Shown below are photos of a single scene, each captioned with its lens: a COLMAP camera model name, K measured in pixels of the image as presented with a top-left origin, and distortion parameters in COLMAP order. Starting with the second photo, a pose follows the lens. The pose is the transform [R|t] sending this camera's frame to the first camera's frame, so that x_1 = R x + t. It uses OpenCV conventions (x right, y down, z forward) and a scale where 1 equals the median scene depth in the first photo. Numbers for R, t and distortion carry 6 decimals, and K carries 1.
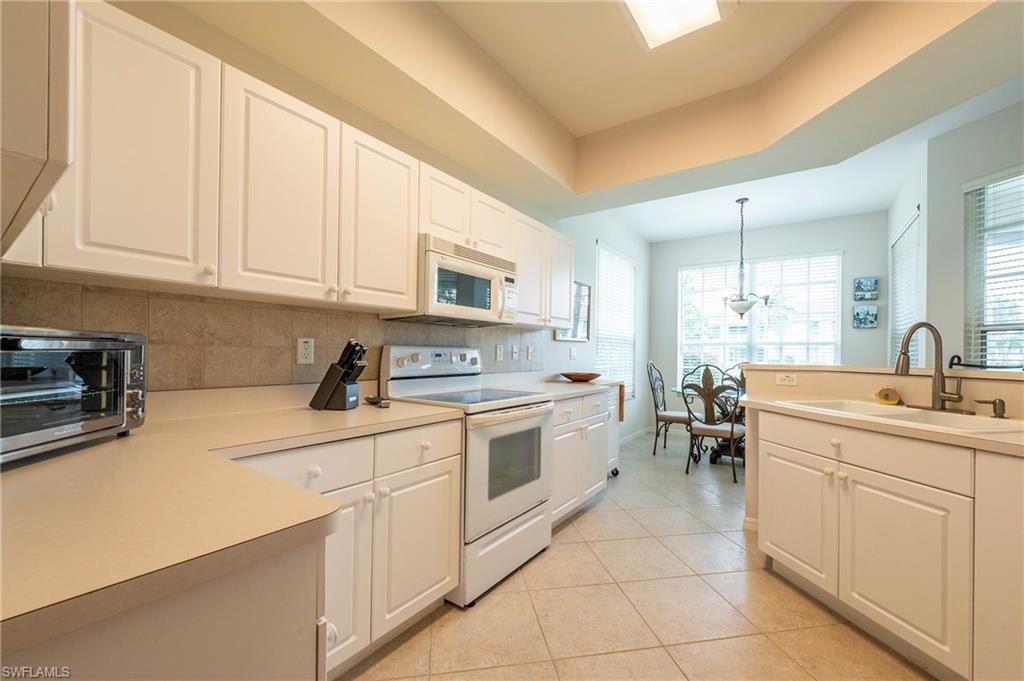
lens RADIAL K [[406.4, 0, 515.0], [0, 406.4, 353.6], [0, 0, 1]] dist [-0.004323, -0.002147]
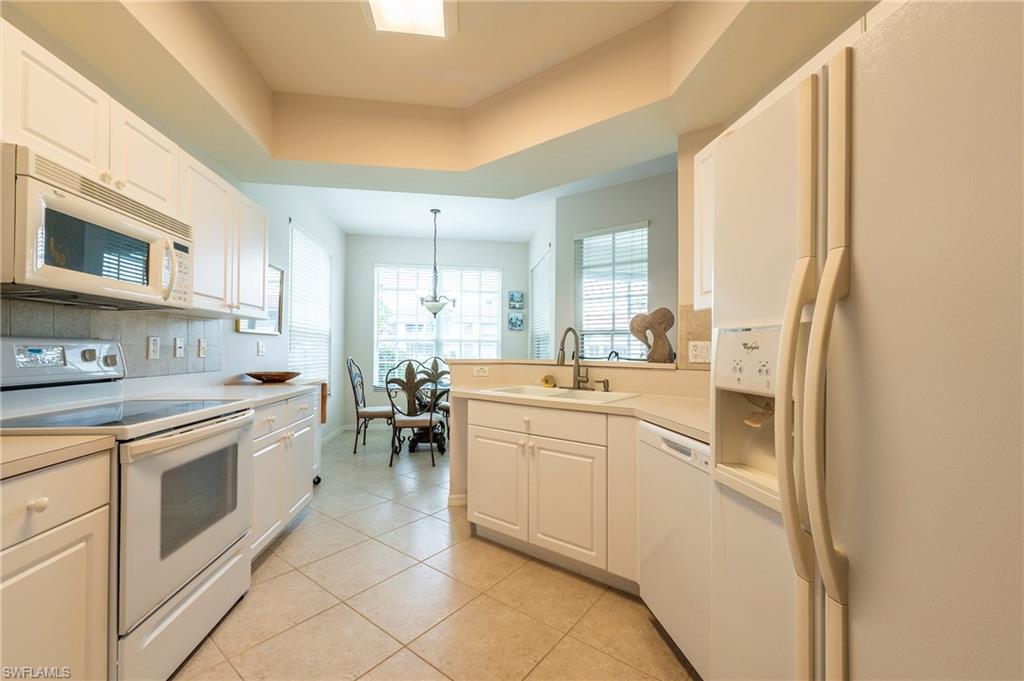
lens RADIAL K [[406.4, 0, 512.8], [0, 406.4, 352.6], [0, 0, 1]] dist [-0.004323, -0.002147]
pose [[0.734414, -0.003967, 0.678690, -0.067243], [-0.002414, 0.999961, 0.008457, -0.000845], [-0.678697, -0.007850, 0.734376, 0.064572]]
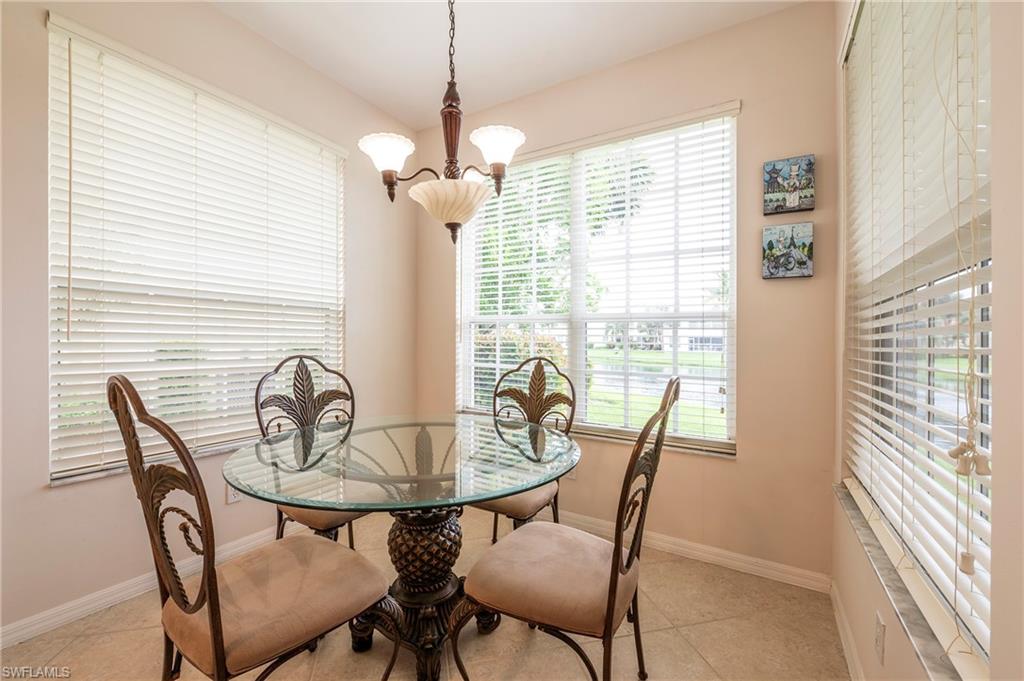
lens RADIAL K [[406.4, 0, 511.7], [0, 406.4, 340.1], [0, 0, 1]] dist [-0.004323, -0.002147]
pose [[0.997337, -0.001015, 0.072919, 0.978028], [0.000777, 0.999994, 0.003291, 0.003136], [-0.072922, -0.003226, 0.997332, 1.066682]]
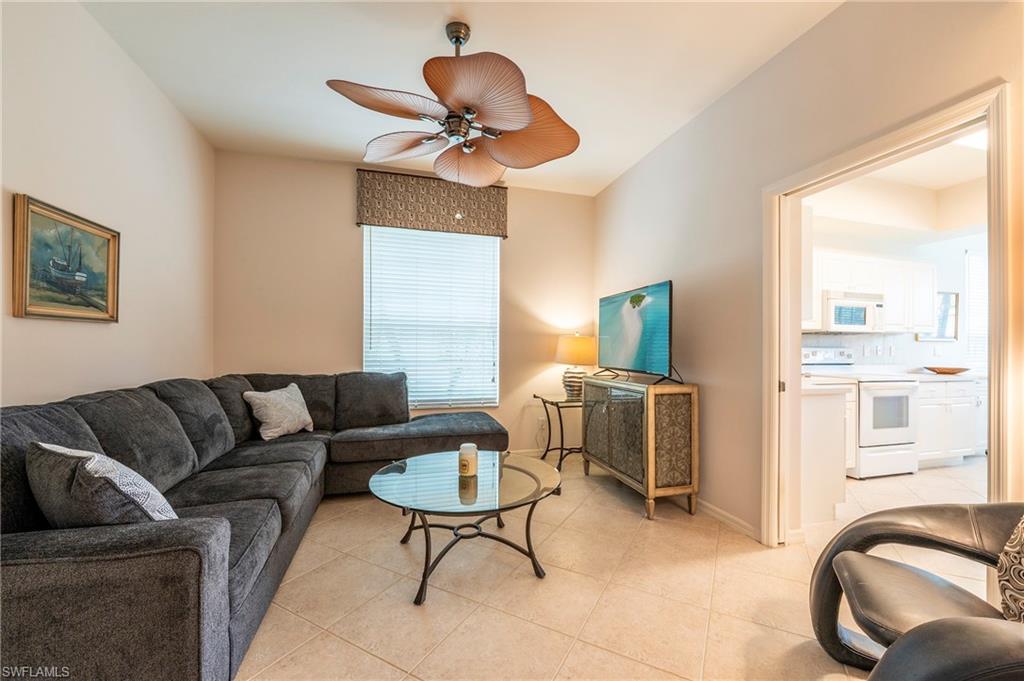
lens RADIAL K [[406.4, 0, 514.2], [0, 406.4, 344.6], [0, 0, 1]] dist [-0.004323, -0.002147]
pose [[0.779947, -0.011832, -0.625734, -0.137543], [0.000707, 0.999837, -0.018025, 0.001607], [0.625846, 0.013616, 0.779828, -1.126421]]
